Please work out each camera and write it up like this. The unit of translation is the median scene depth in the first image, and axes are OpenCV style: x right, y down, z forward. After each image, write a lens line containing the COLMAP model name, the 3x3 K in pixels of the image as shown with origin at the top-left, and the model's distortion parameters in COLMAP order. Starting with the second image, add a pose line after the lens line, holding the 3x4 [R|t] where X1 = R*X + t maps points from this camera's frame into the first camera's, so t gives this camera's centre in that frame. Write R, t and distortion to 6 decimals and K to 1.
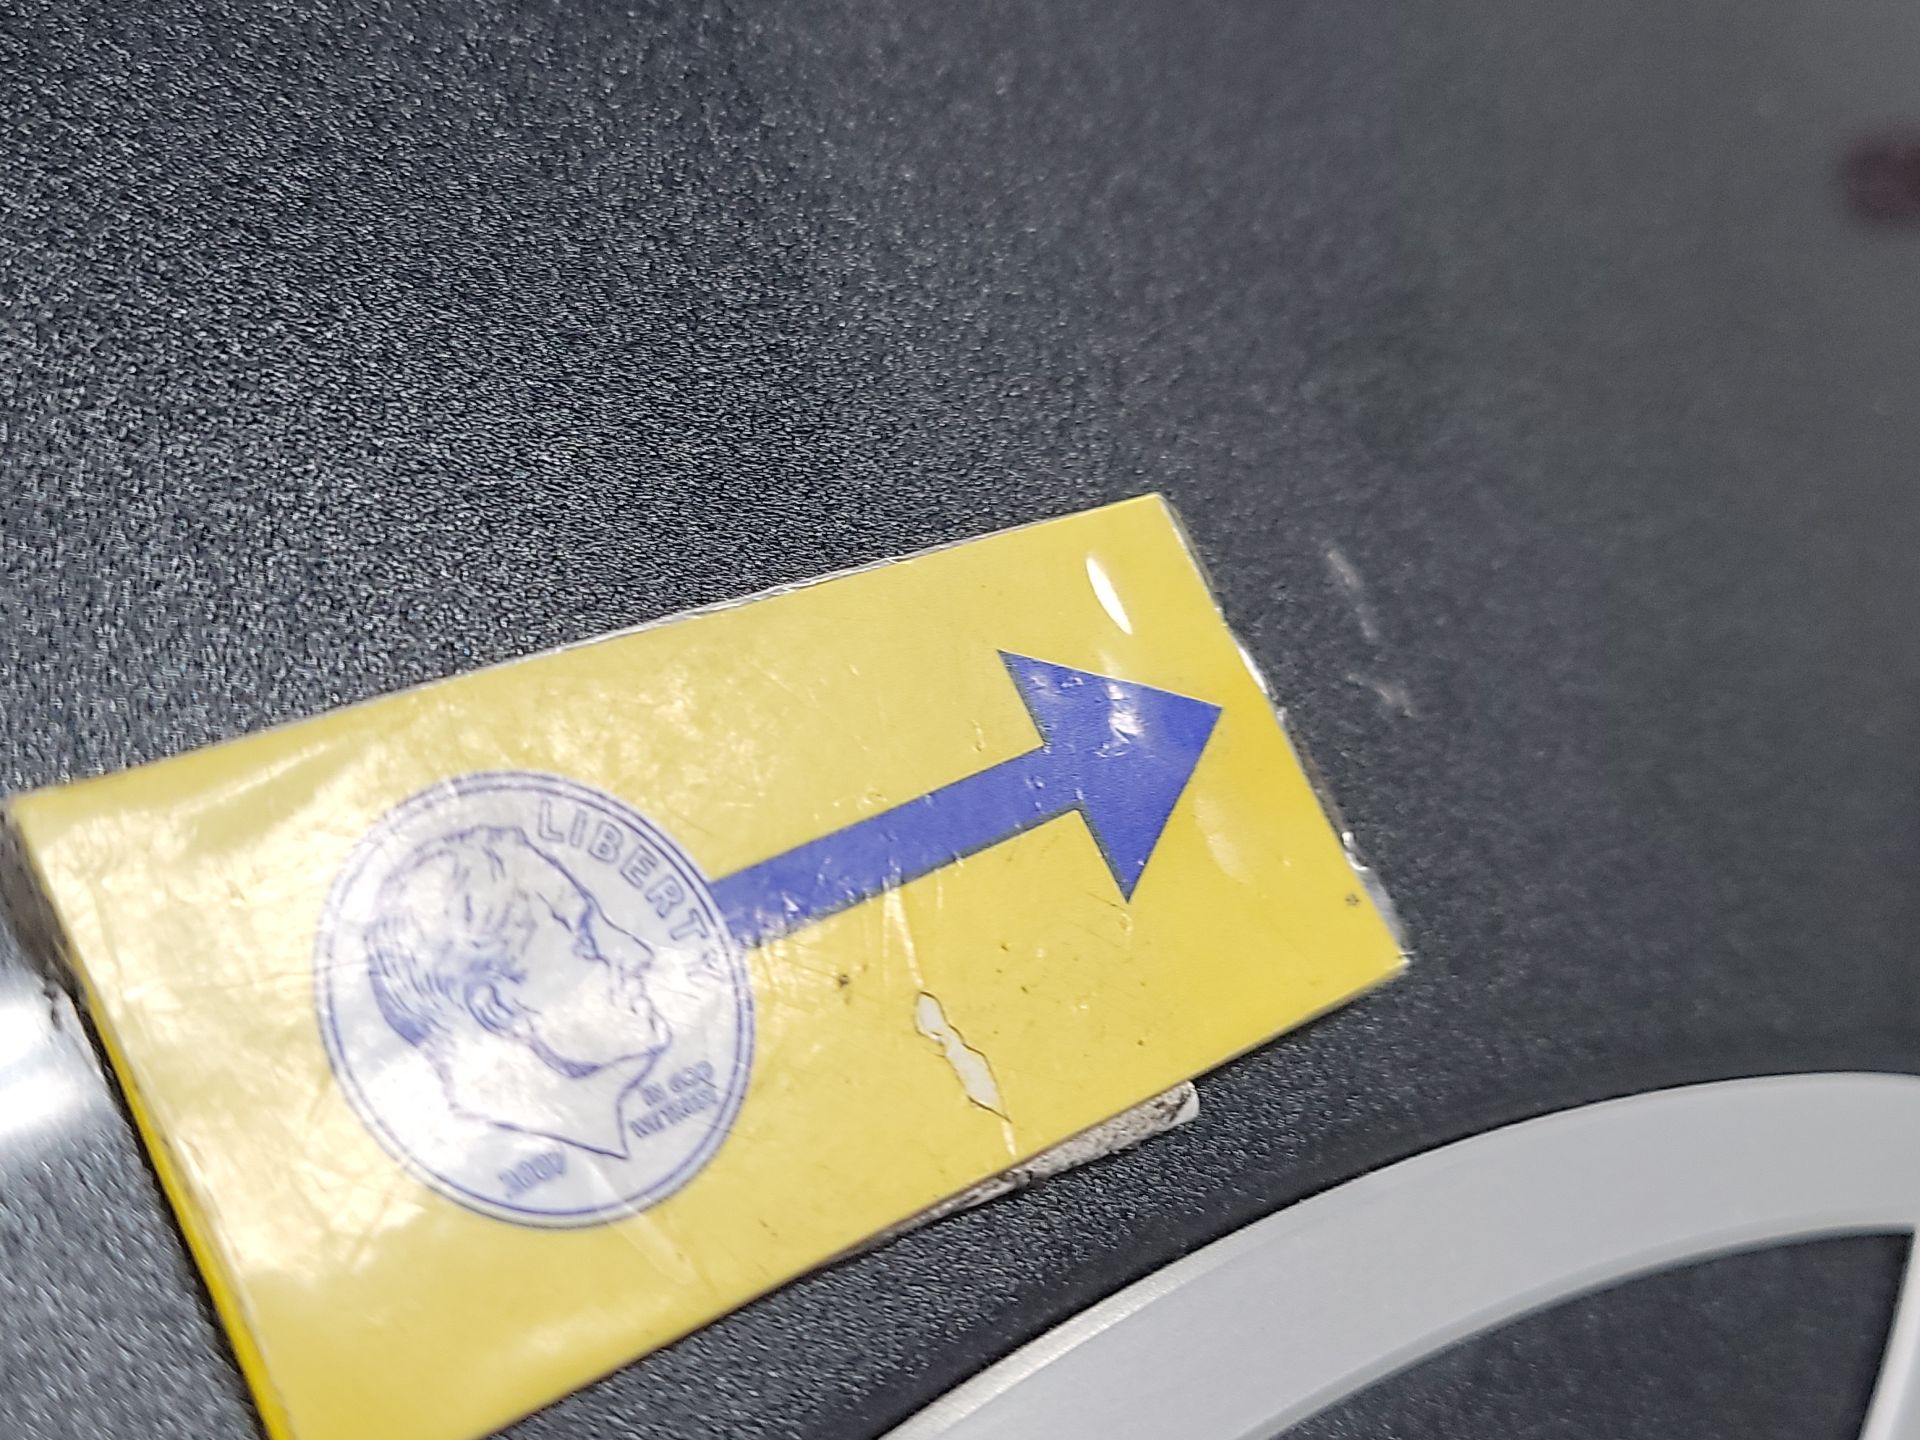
lens RADIAL K [[2581.3, 0, 911.4], [0, 2581.3, 793.3], [0, 0, 1]] dist [-0.011789, 0.000000]
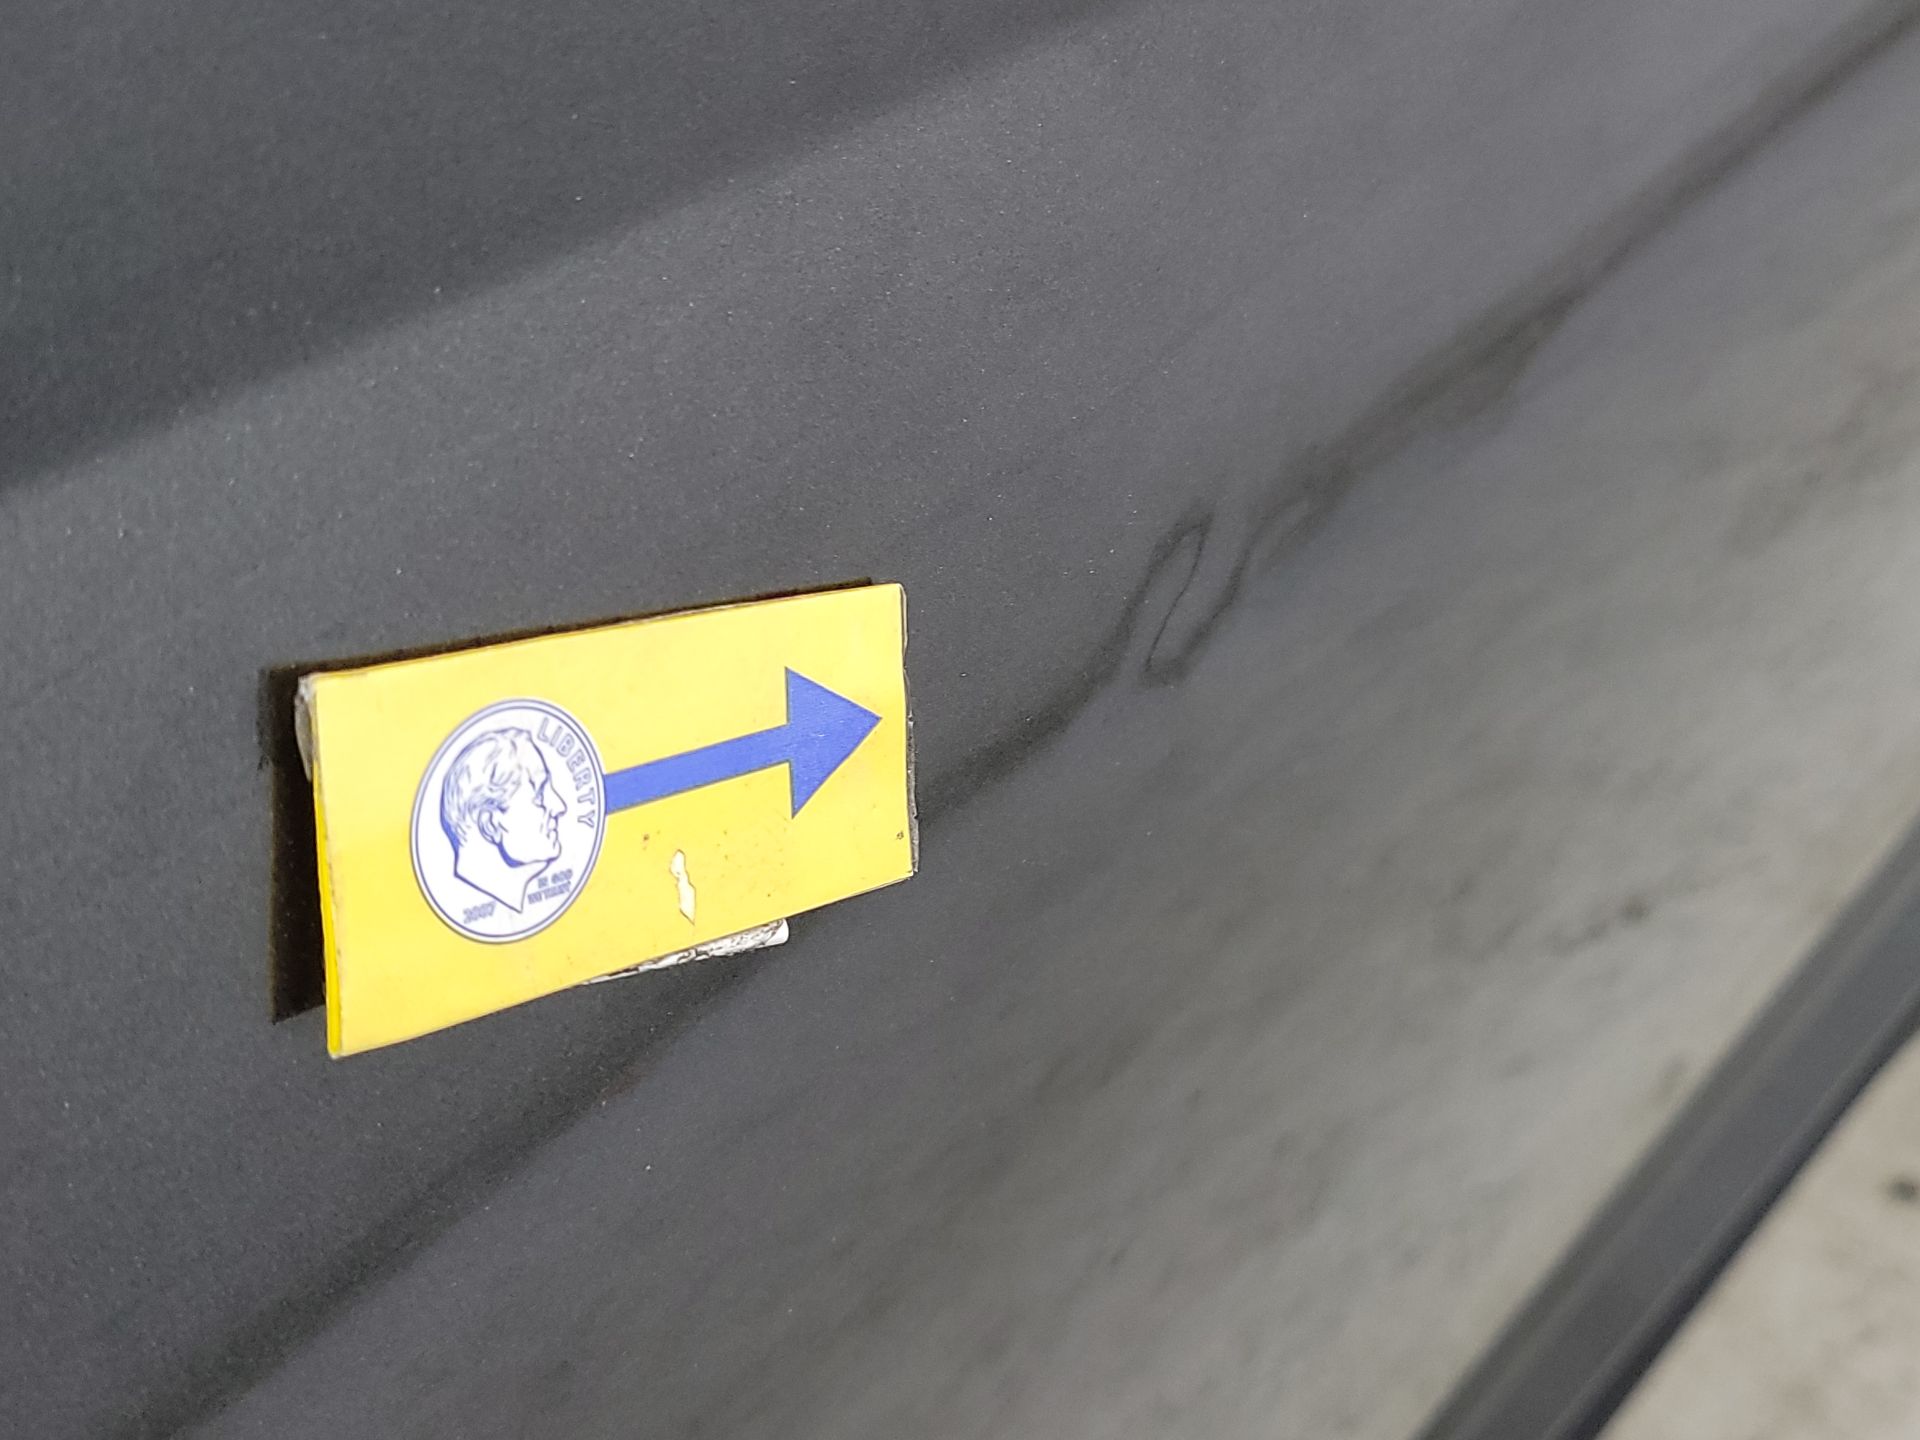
lens RADIAL K [[2581.3, 0, 956.7], [0, 2581.3, 714.4], [0, 0, 1]] dist [-0.011789, 0.000000]
pose [[0.883523, 0.362246, 0.296926, -0.440425], [-0.433590, 0.872323, 0.225949, -0.558326], [-0.177166, -0.328375, 0.927783, -0.801950]]
